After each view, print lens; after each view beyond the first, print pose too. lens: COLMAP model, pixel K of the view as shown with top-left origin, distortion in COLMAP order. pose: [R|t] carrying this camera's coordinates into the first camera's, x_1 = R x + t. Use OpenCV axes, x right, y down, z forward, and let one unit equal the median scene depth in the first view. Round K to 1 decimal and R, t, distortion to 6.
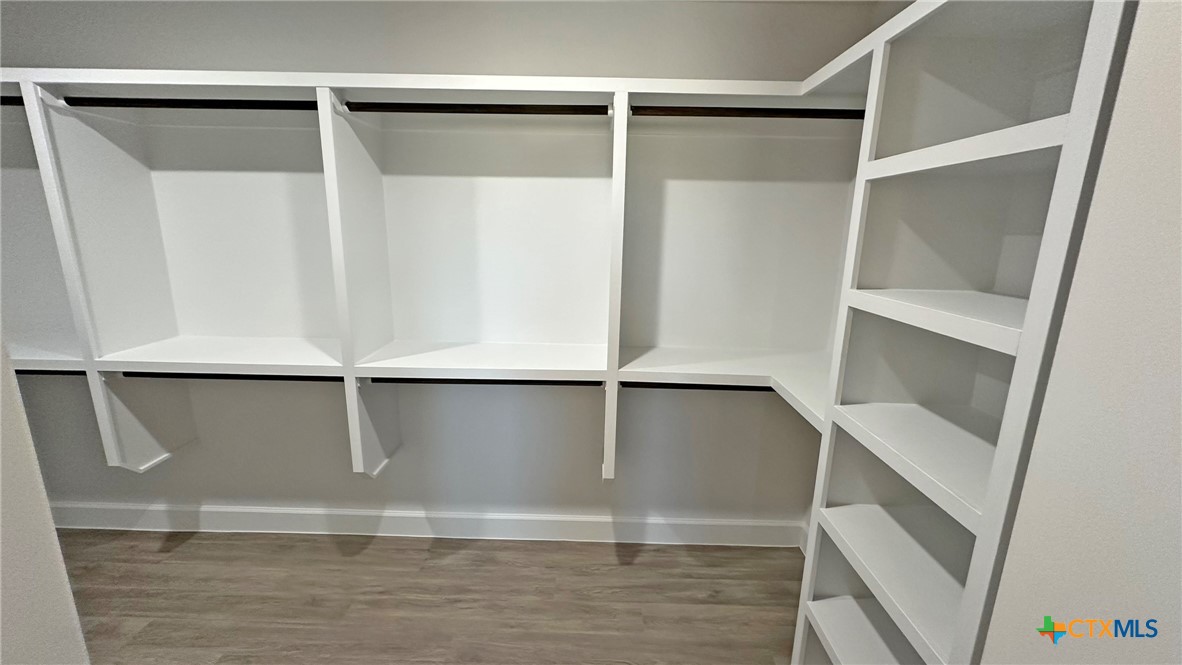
lens RADIAL K [[472.6, 0, 590.2], [0, 472.6, 333.1], [0, 0, 1]] dist [-0.003679, 0.001160]
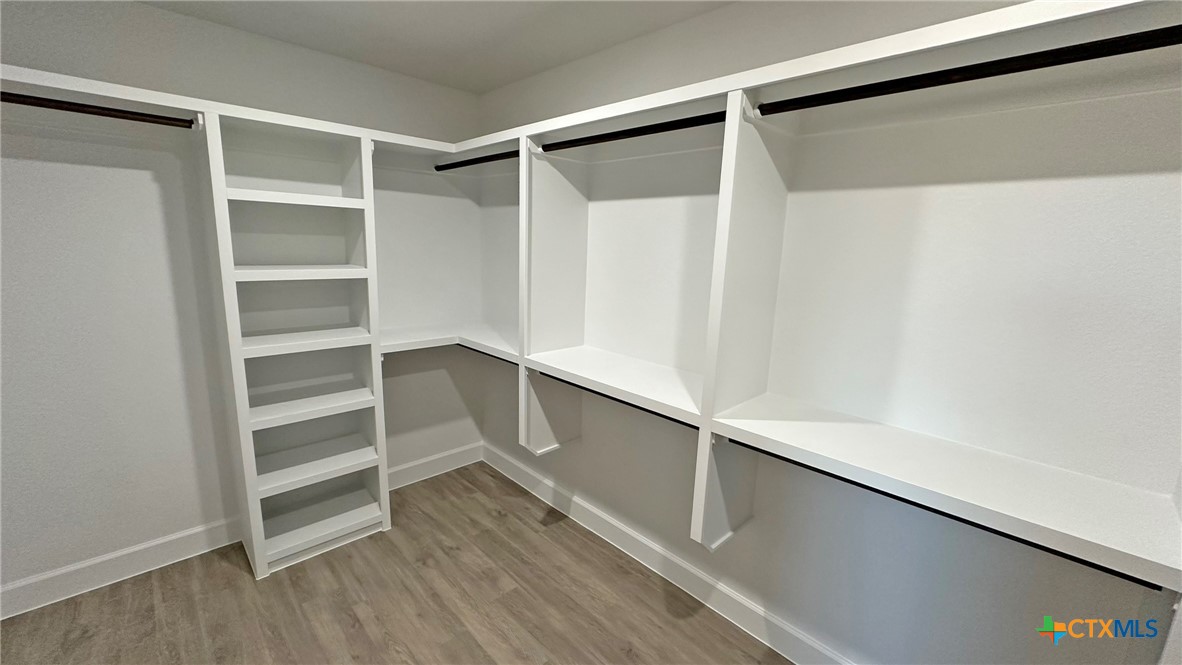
lens RADIAL K [[472.6, 0, 590.2], [0, 472.6, 332.7], [0, 0, 1]] dist [-0.003679, 0.001160]
pose [[0.703651, 0.142602, -0.696089, -0.077838], [-0.175161, 0.984233, 0.024568, -0.055649], [0.688617, 0.104640, 0.717535, 0.200417]]
